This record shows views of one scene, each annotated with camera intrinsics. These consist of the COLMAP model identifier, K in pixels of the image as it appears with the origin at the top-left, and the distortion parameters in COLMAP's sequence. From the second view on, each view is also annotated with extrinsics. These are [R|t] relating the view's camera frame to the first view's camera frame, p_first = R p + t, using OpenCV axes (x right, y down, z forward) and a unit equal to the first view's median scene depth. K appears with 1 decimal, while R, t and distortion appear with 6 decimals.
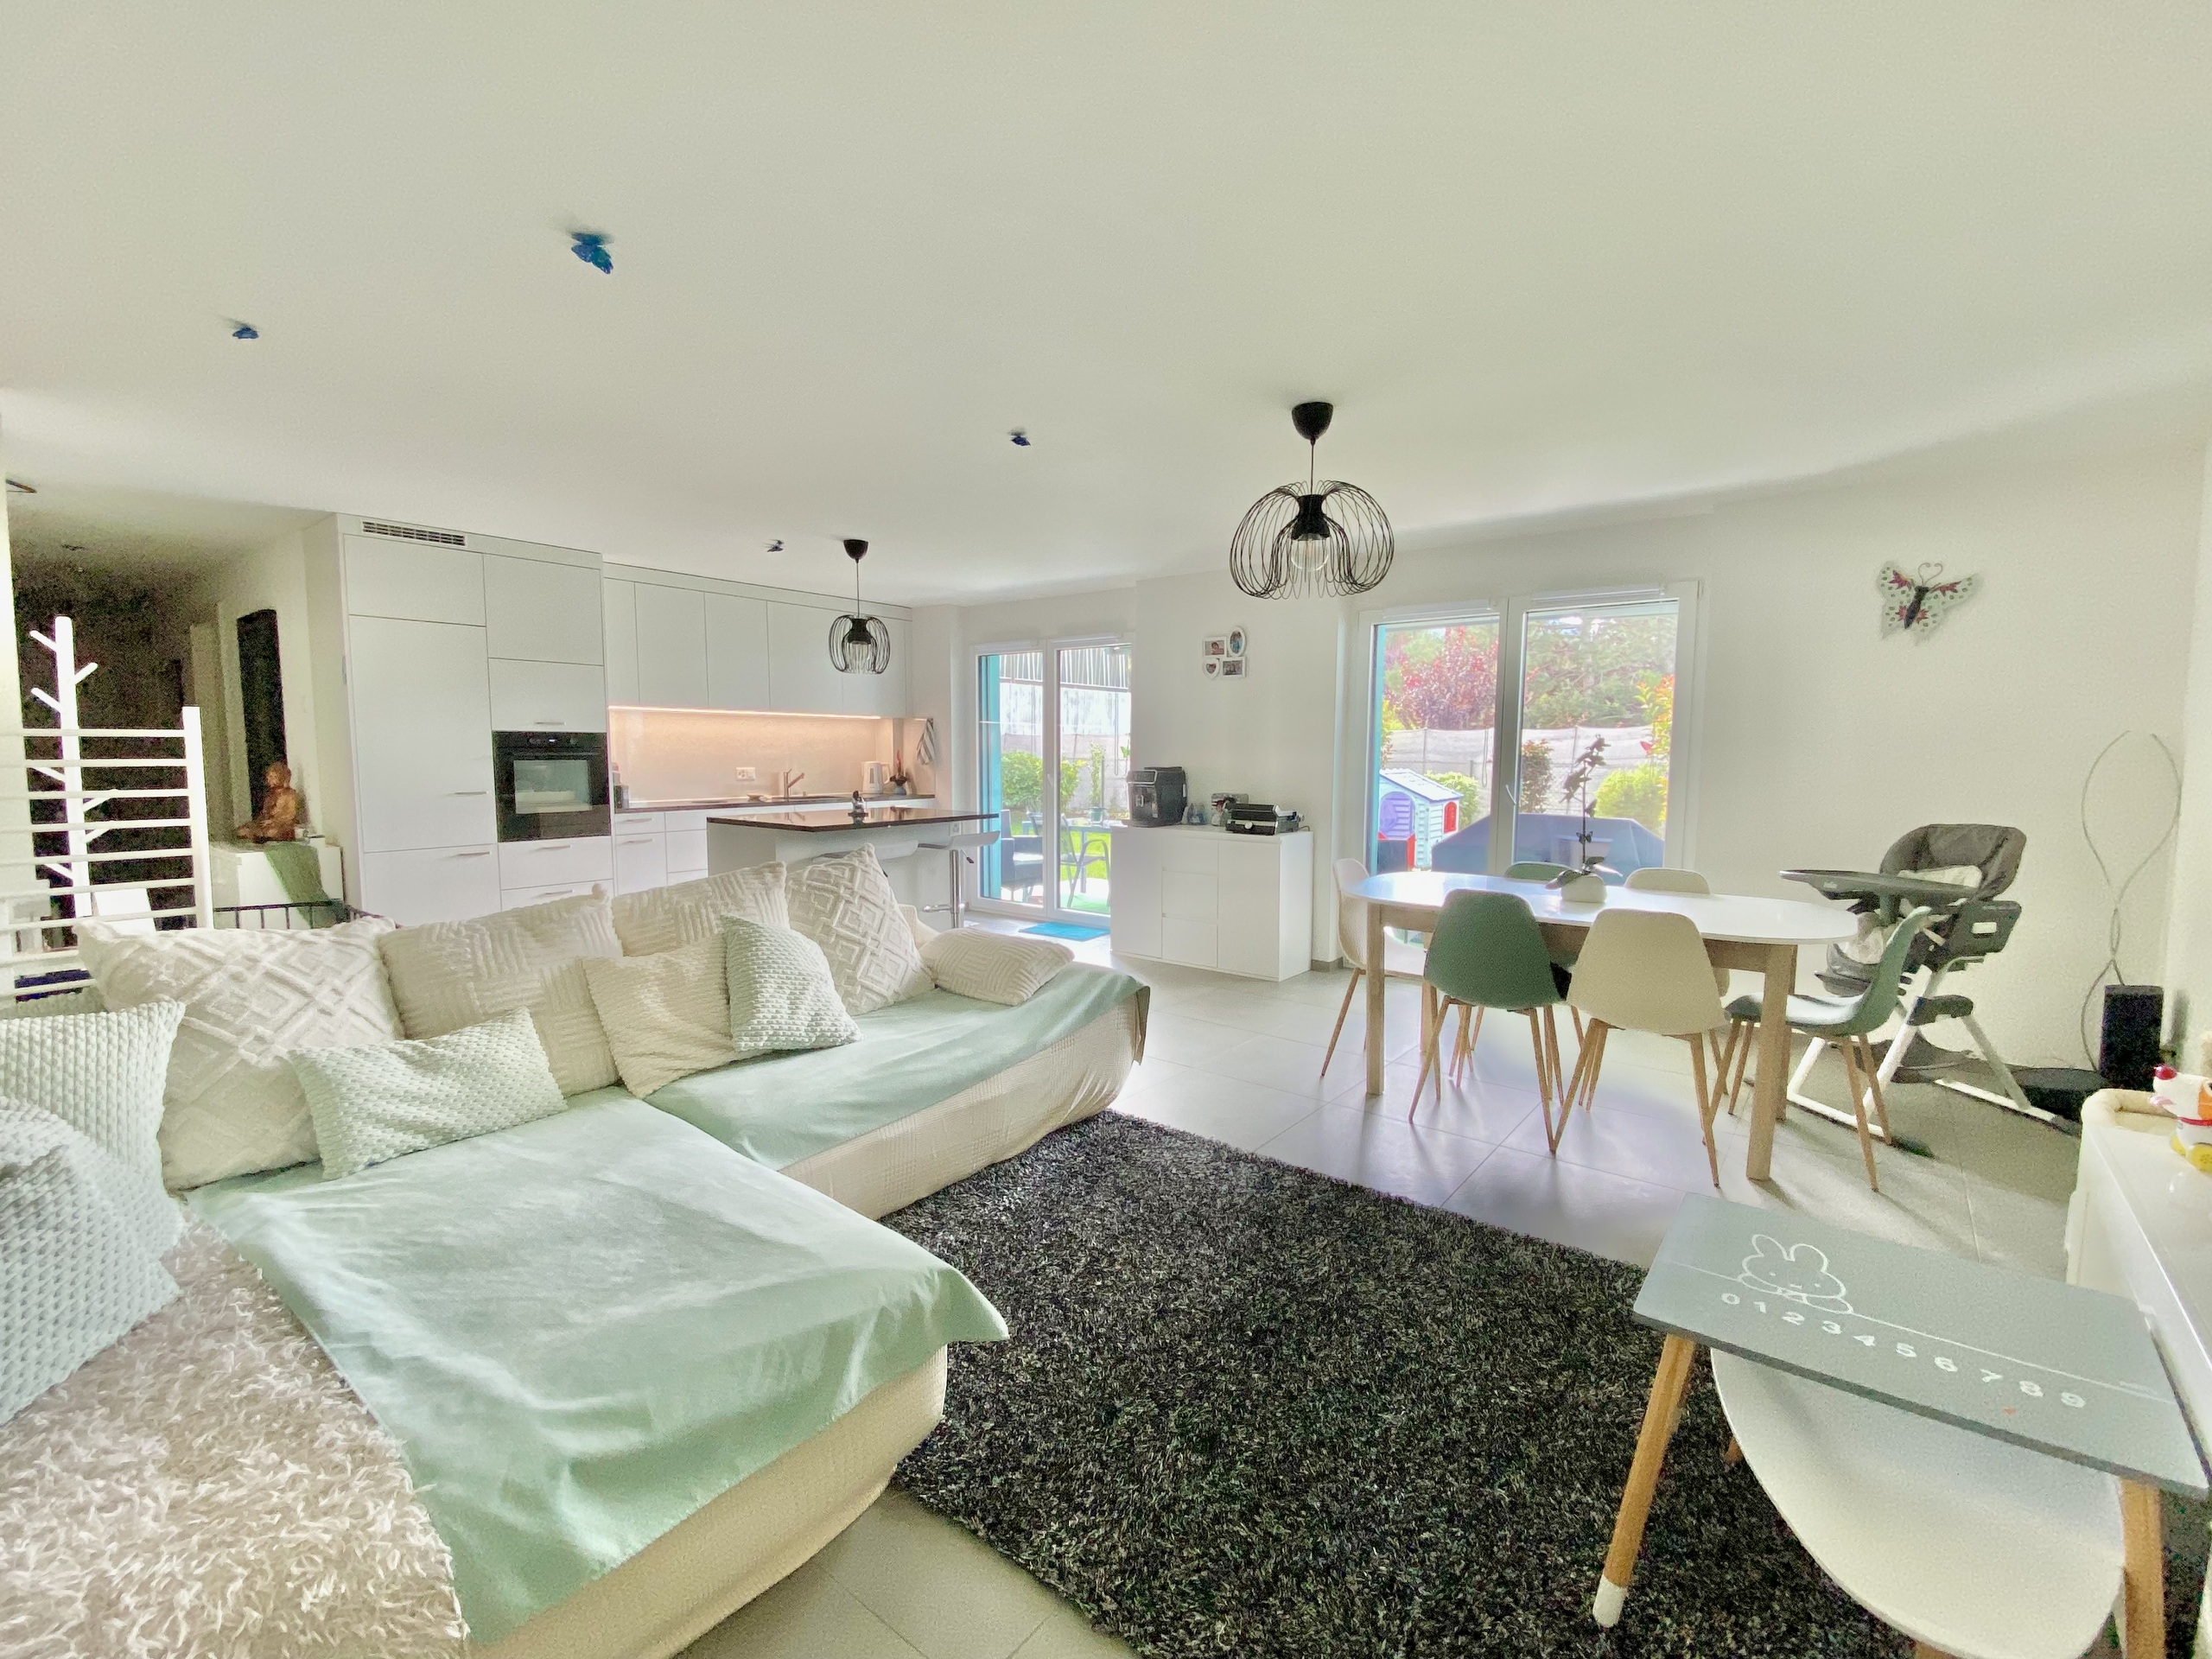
lens RADIAL K [[969.6, 0, 1110.1], [0, 969.6, 856.3], [0, 0, 1]] dist [0.001164, -0.022073]
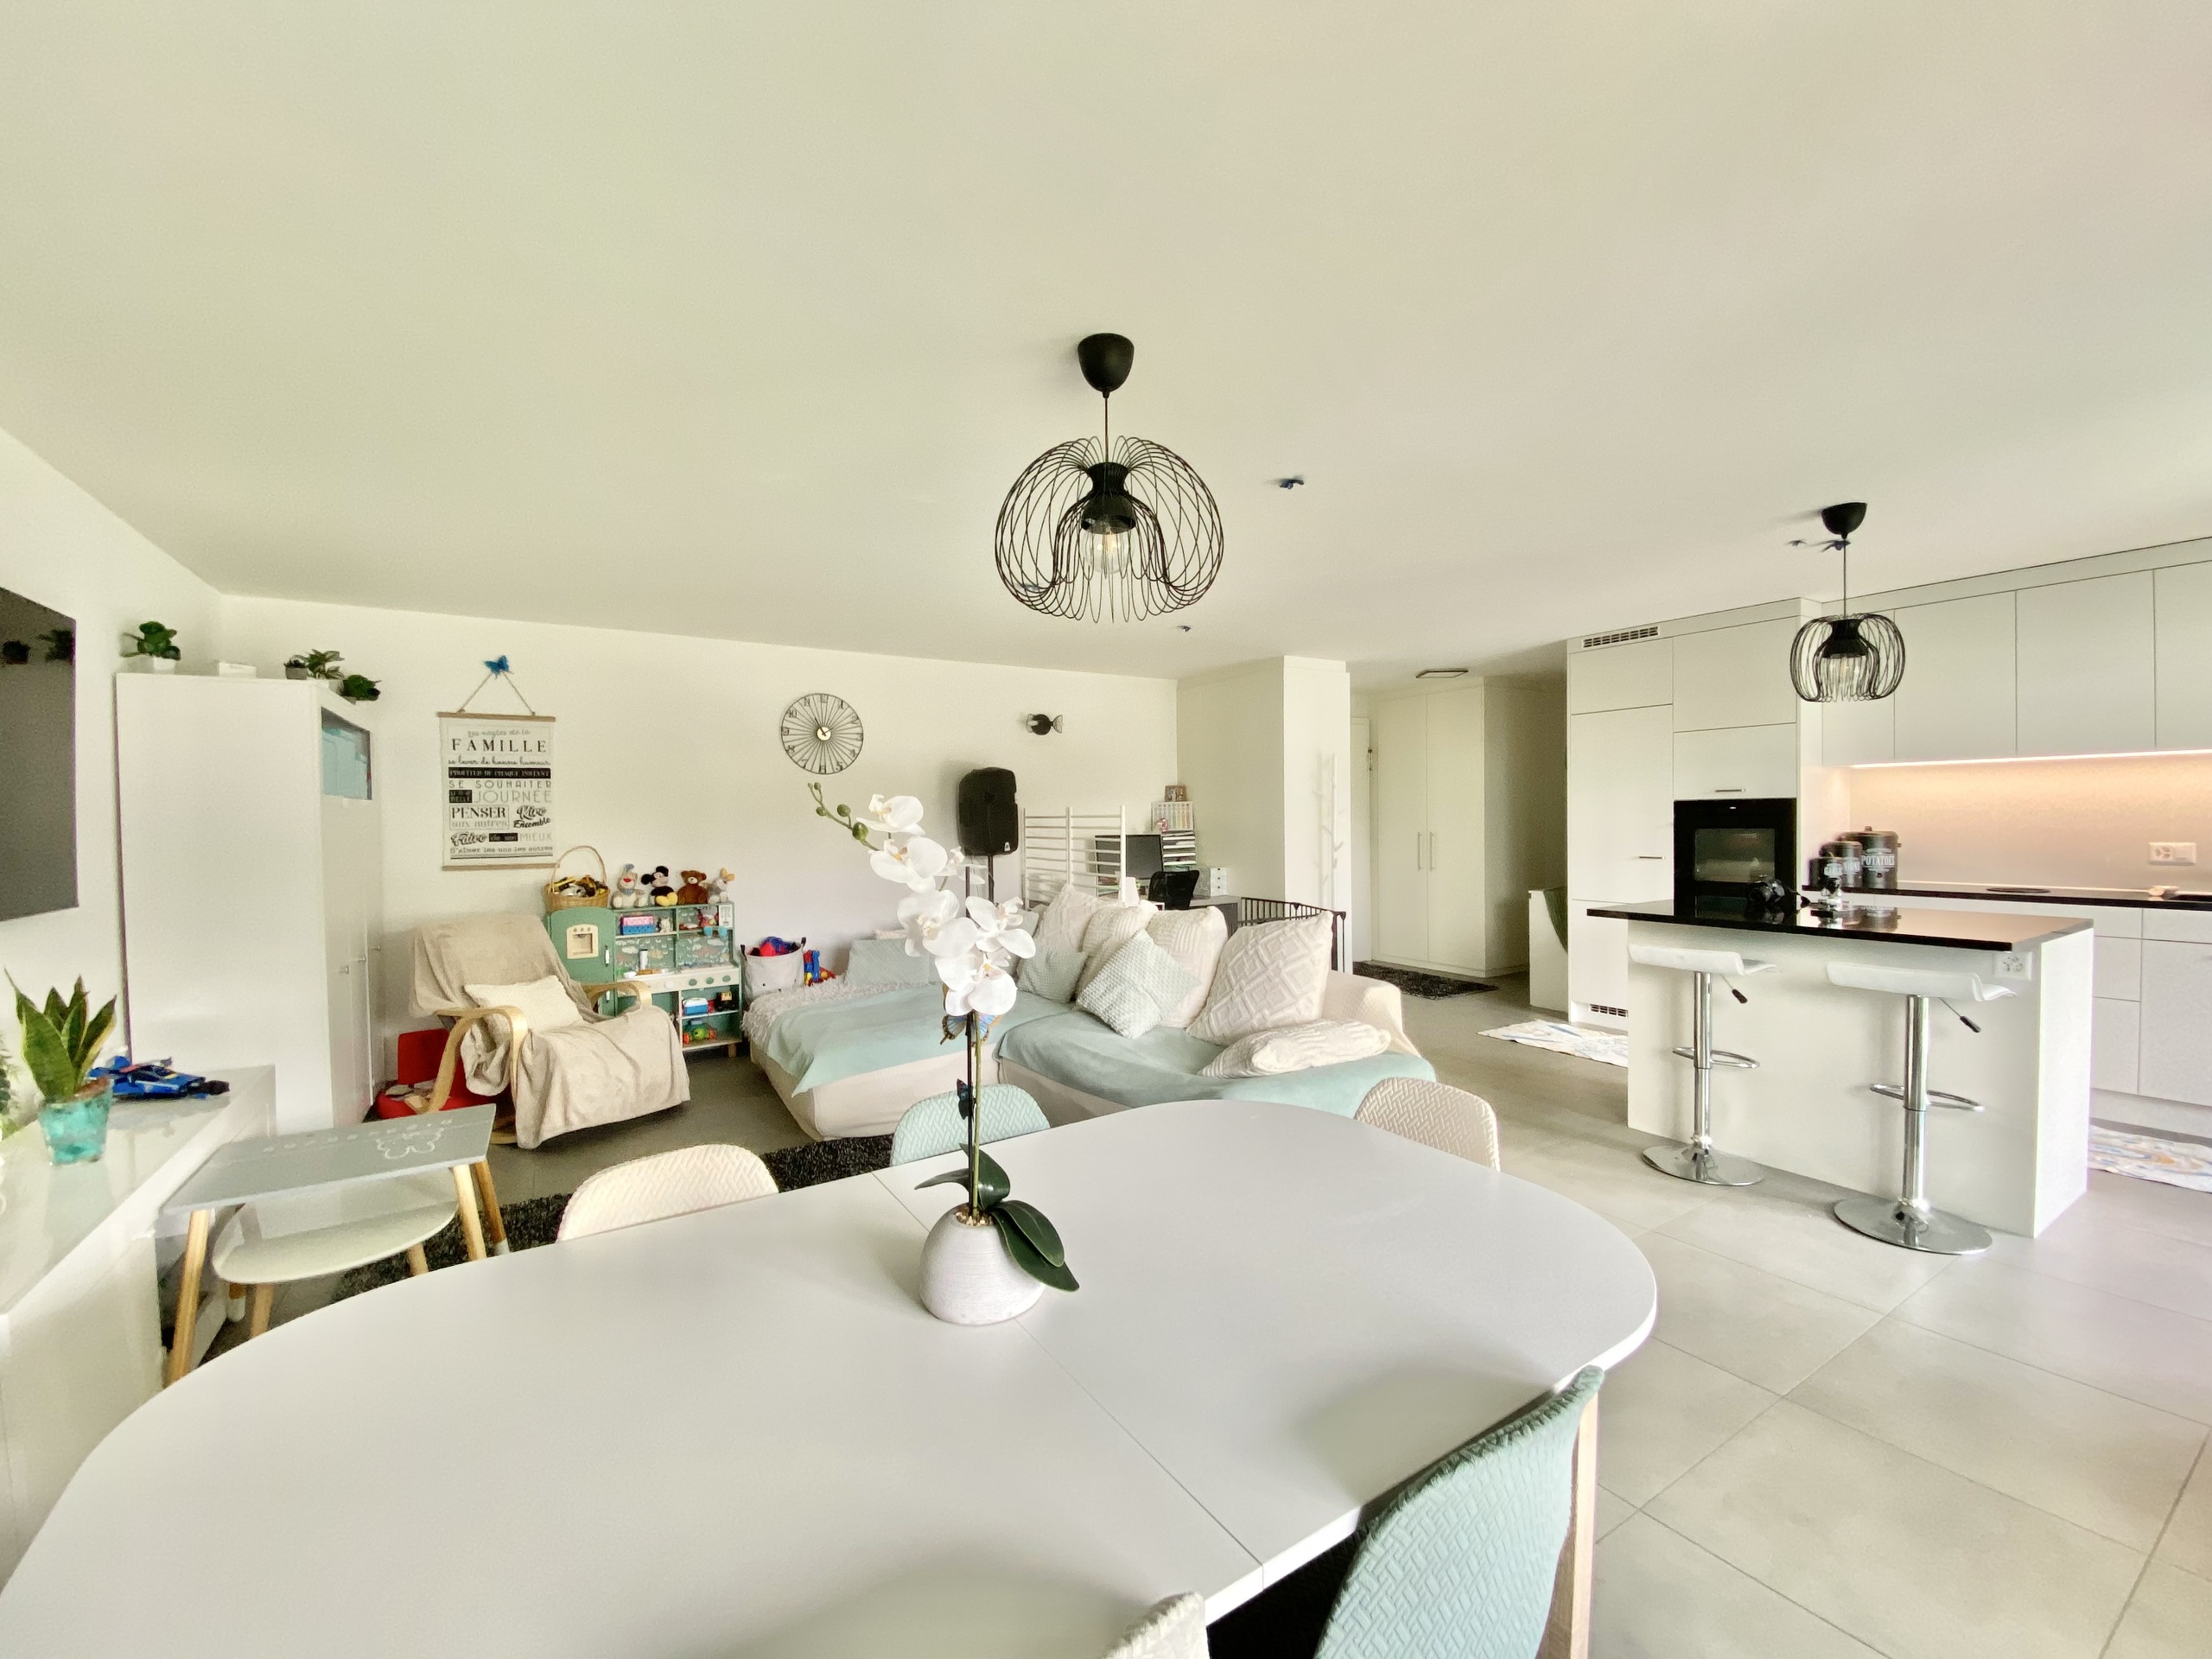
lens RADIAL K [[896.7, 0, 1106.0], [0, 896.7, 829.5], [0, 0, 1]] dist [0.073626, -0.040078]
pose [[-0.356502, 0.010895, -0.934231, 1.050001], [-0.089061, 0.994982, 0.045589, -0.177380], [0.930040, 0.099456, -0.353743, 1.562187]]
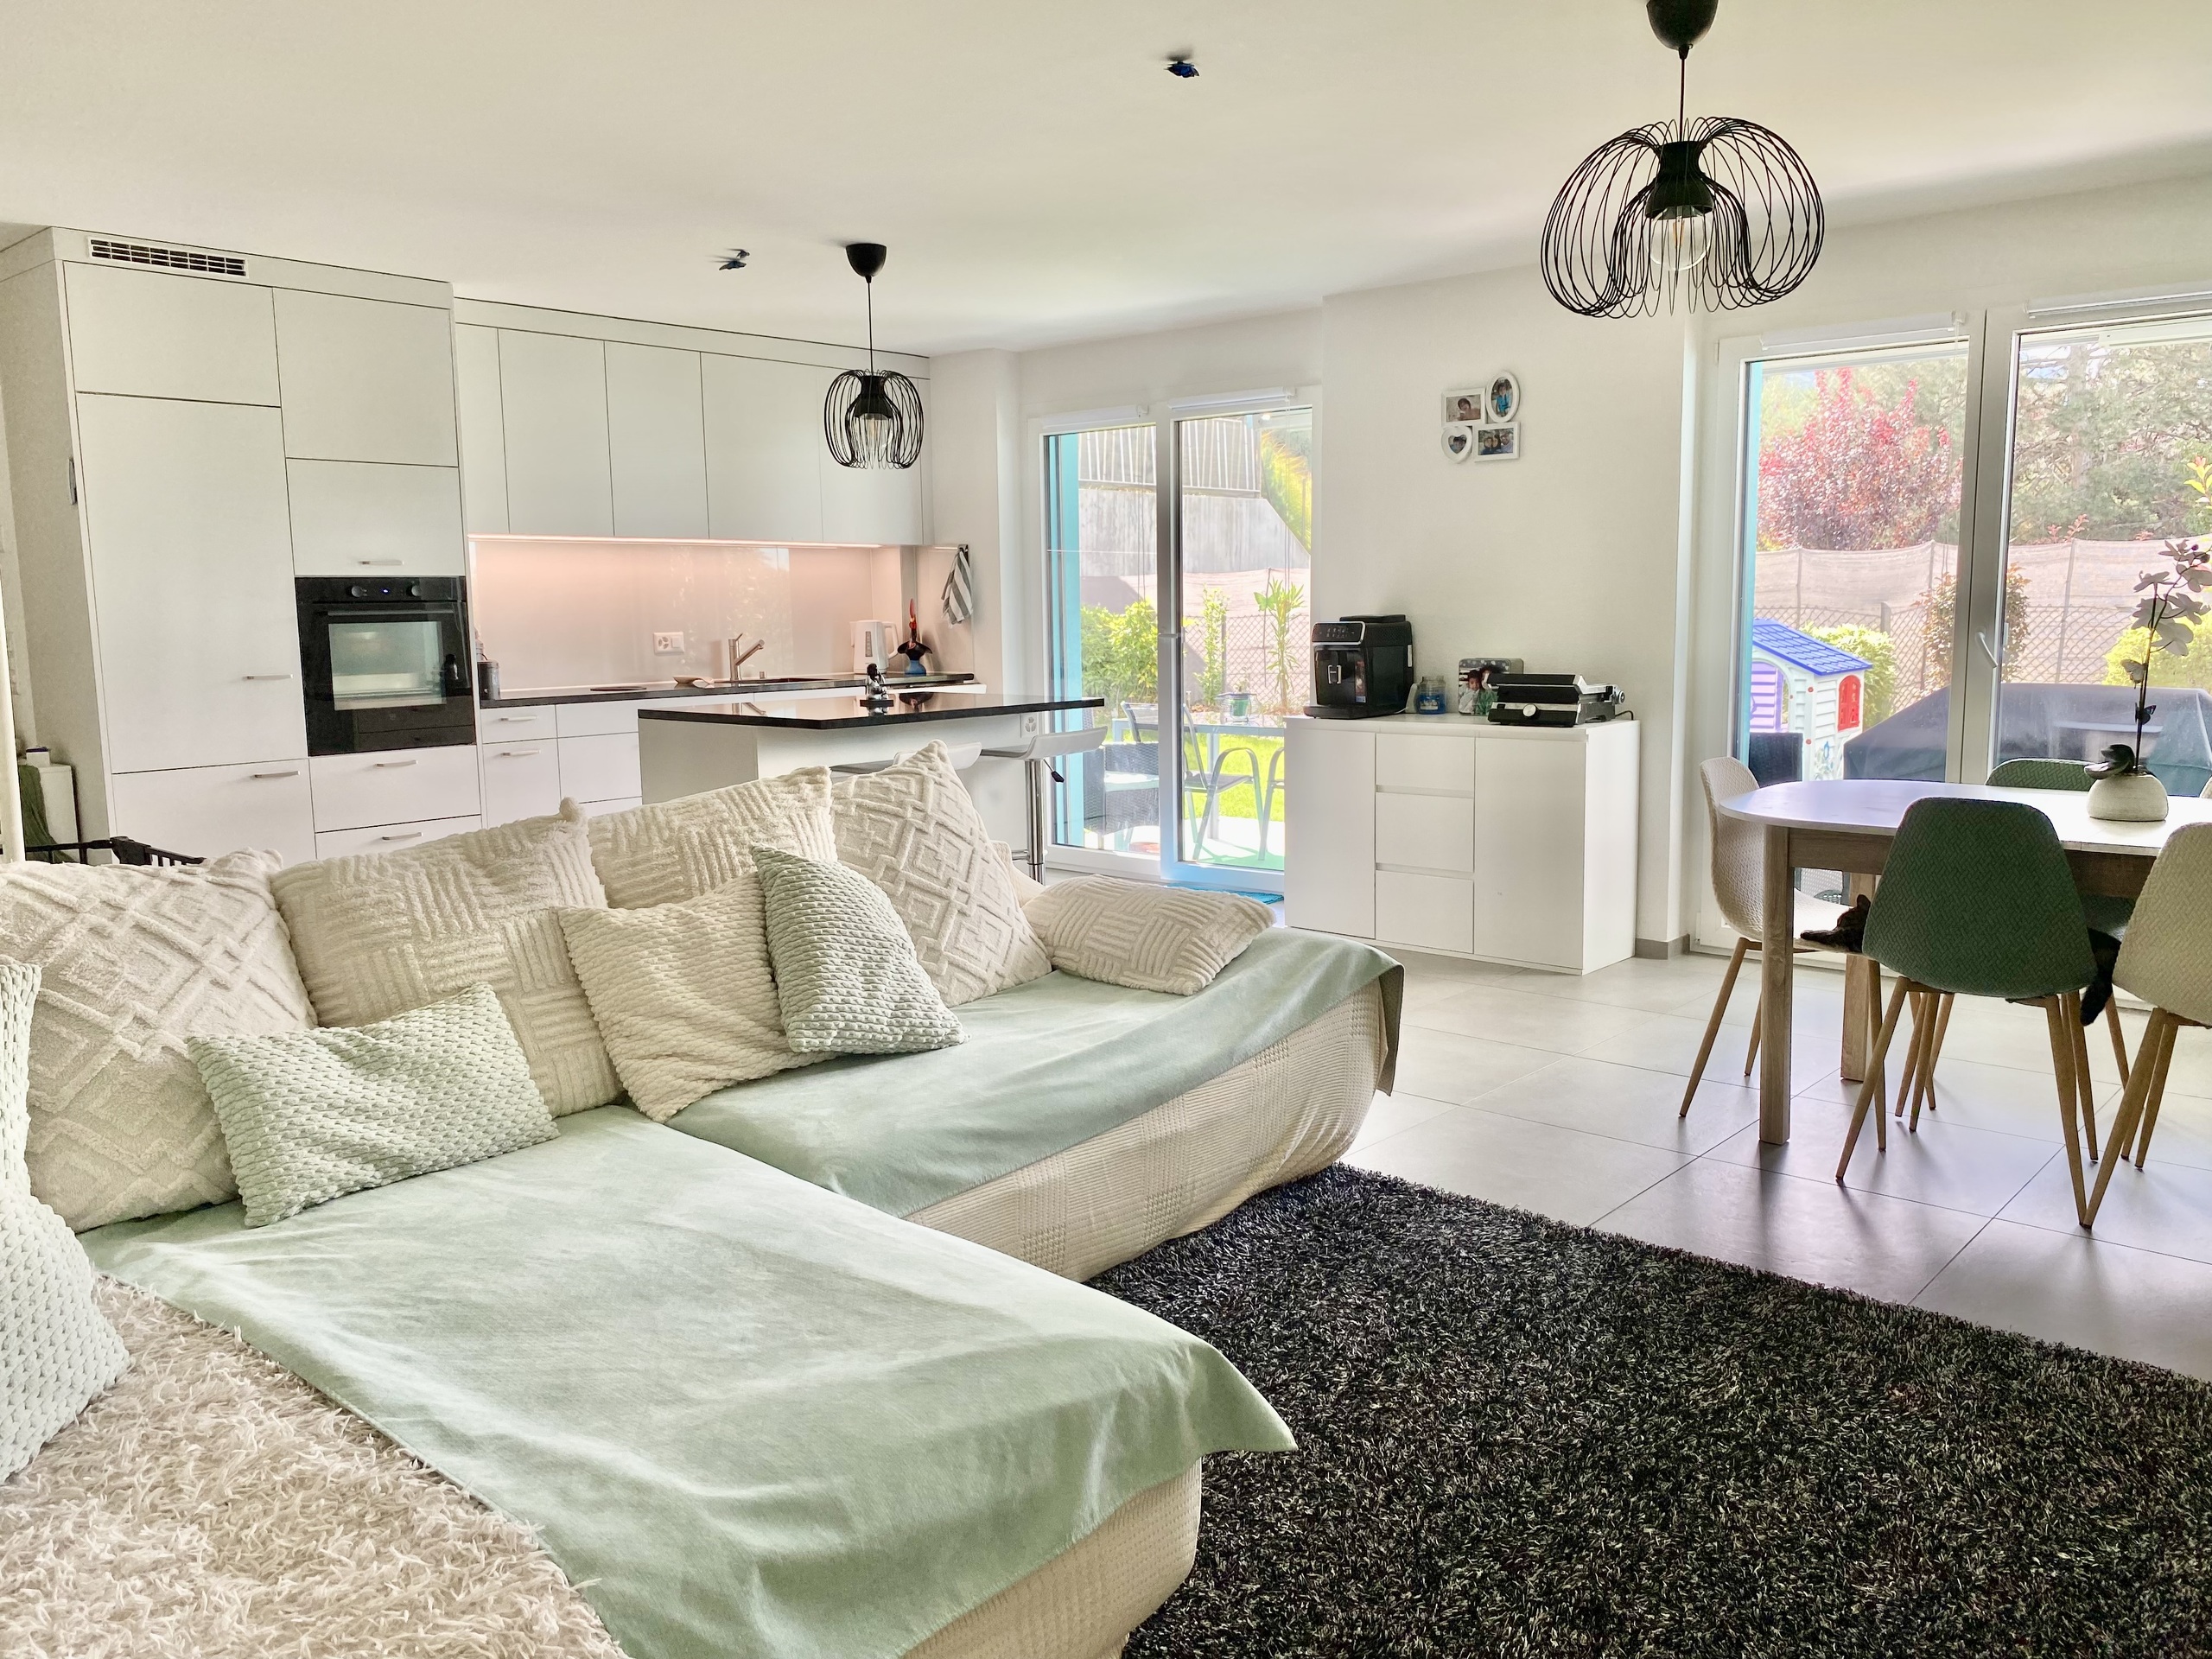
lens RADIAL K [[1695.0, 0, 1095.8], [0, 1695.0, 857.5], [0, 0, 1]] dist [-0.021447, 0.012291]
pose [[0.997619, -0.010832, -0.068116, -0.109355], [0.013466, 0.999175, 0.038321, 0.031553], [0.067645, -0.039147, 0.996941, -0.103932]]
